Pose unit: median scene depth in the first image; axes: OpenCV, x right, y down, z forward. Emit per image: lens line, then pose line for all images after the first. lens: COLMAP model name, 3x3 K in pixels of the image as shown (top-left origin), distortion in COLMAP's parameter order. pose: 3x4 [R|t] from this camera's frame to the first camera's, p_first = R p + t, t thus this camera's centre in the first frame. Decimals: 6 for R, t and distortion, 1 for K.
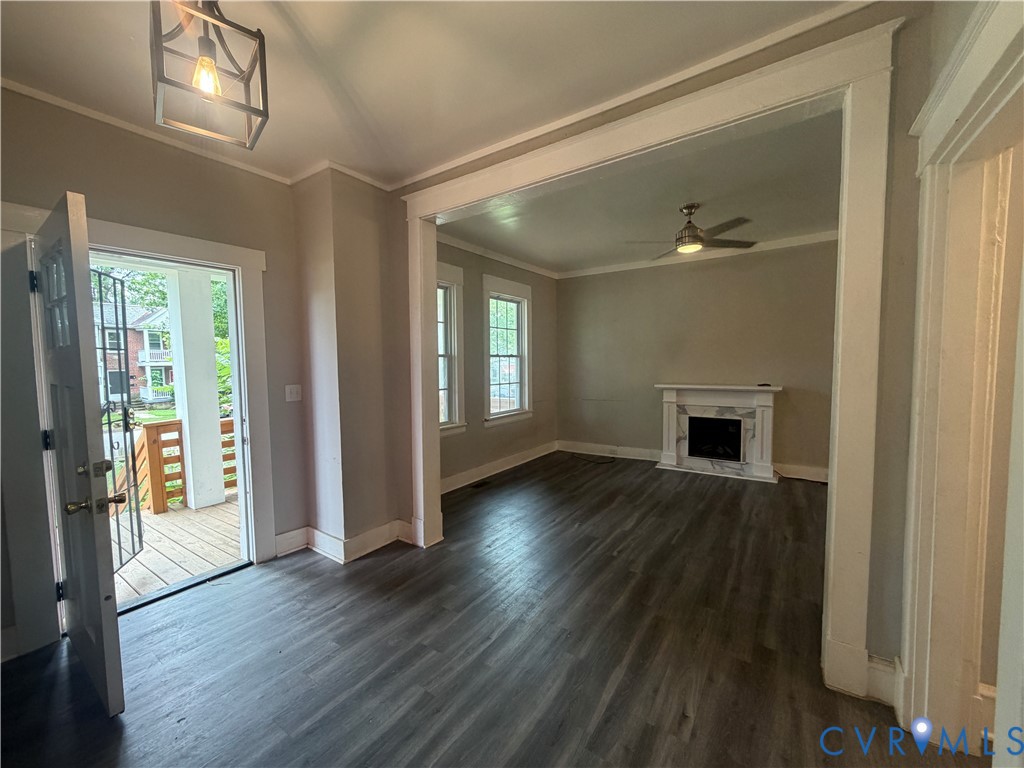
lens RADIAL K [[408.0, 0, 508.3], [0, 408.0, 385.6], [0, 0, 1]] dist [-0.000983, -0.000037]
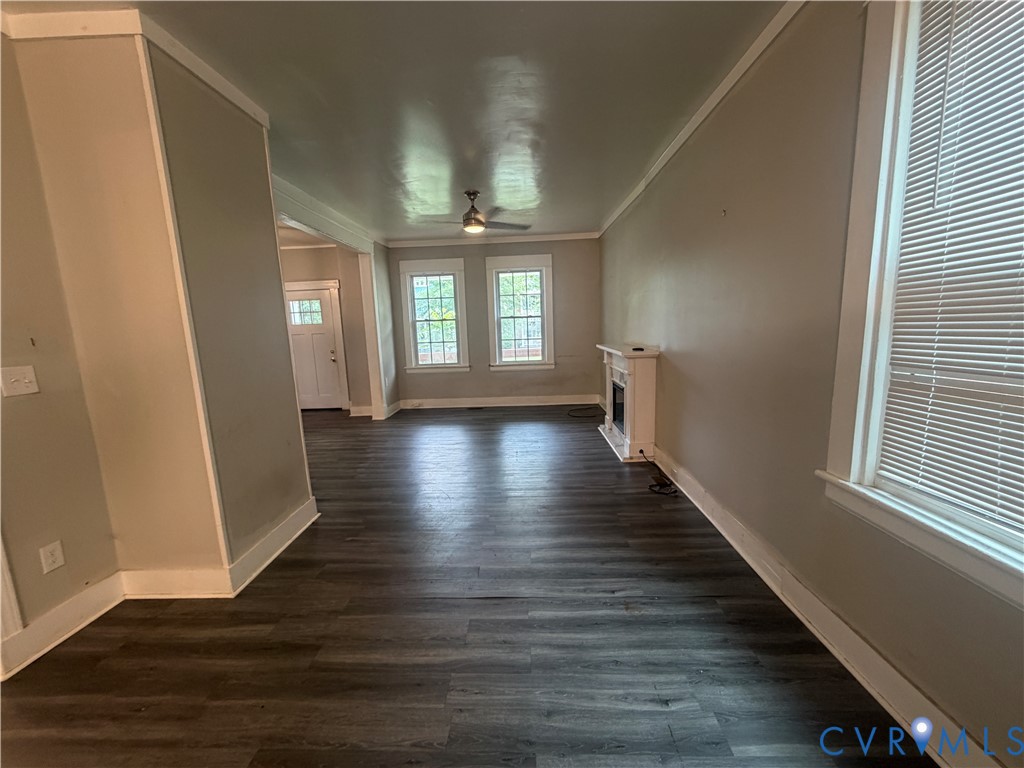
lens RADIAL K [[408.0, 0, 508.3], [0, 408.0, 385.6], [0, 0, 1]] dist [-0.000983, -0.000037]
pose [[0.536228, 0.122404, -0.835151, 1.556657], [-0.019568, 0.990966, 0.132677, -0.043744], [0.843846, -0.054803, 0.533779, 0.423454]]
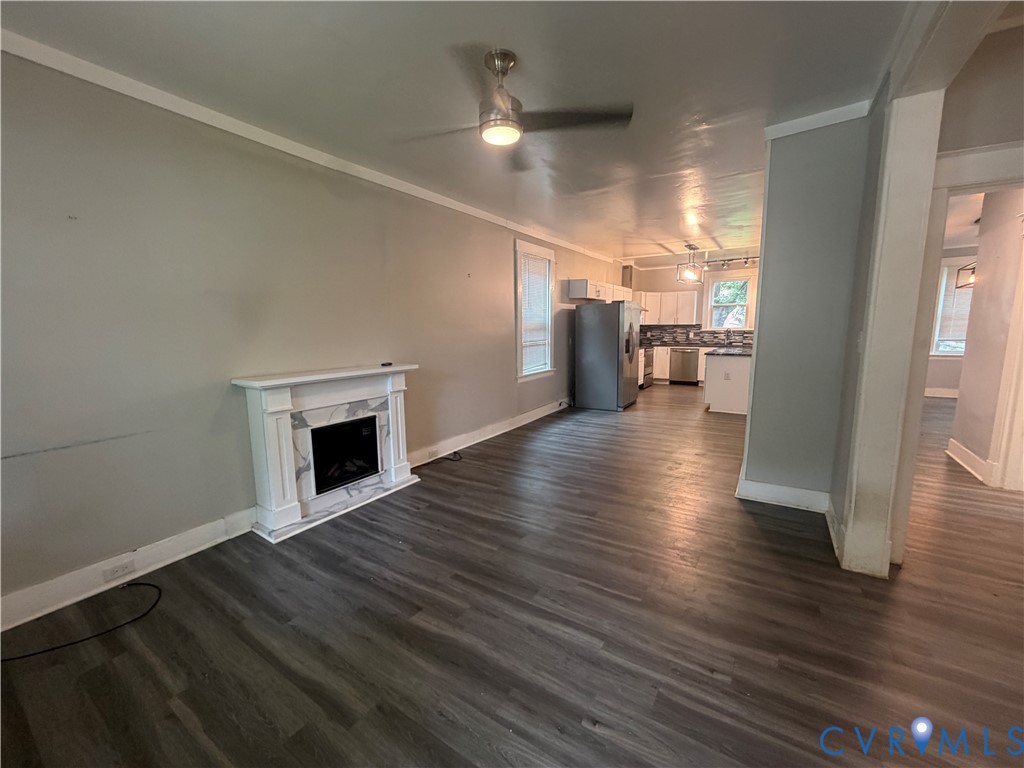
lens RADIAL K [[408.0, 0, 508.3], [0, 408.0, 385.6], [0, 0, 1]] dist [-0.000983, -0.000037]
pose [[-0.025639, -0.123433, 0.992022, -0.185538], [0.070826, 0.989630, 0.124966, -0.054193], [-0.997159, 0.073465, -0.016630, 1.032113]]
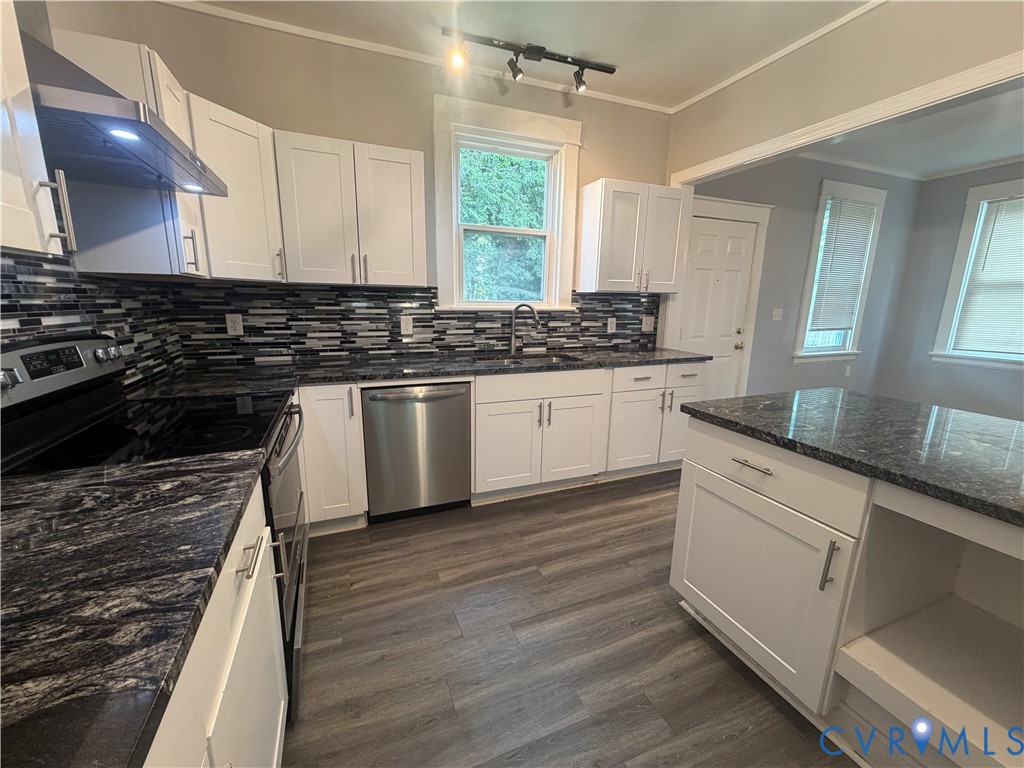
lens RADIAL K [[408.0, 0, 508.3], [0, 408.0, 385.6], [0, 0, 1]] dist [-0.000983, -0.000037]
pose [[-0.836021, -0.110644, 0.537426, 1.916589], [0.031001, 0.968369, 0.247591, -0.035906], [-0.547821, 0.223652, -0.806146, 0.294096]]
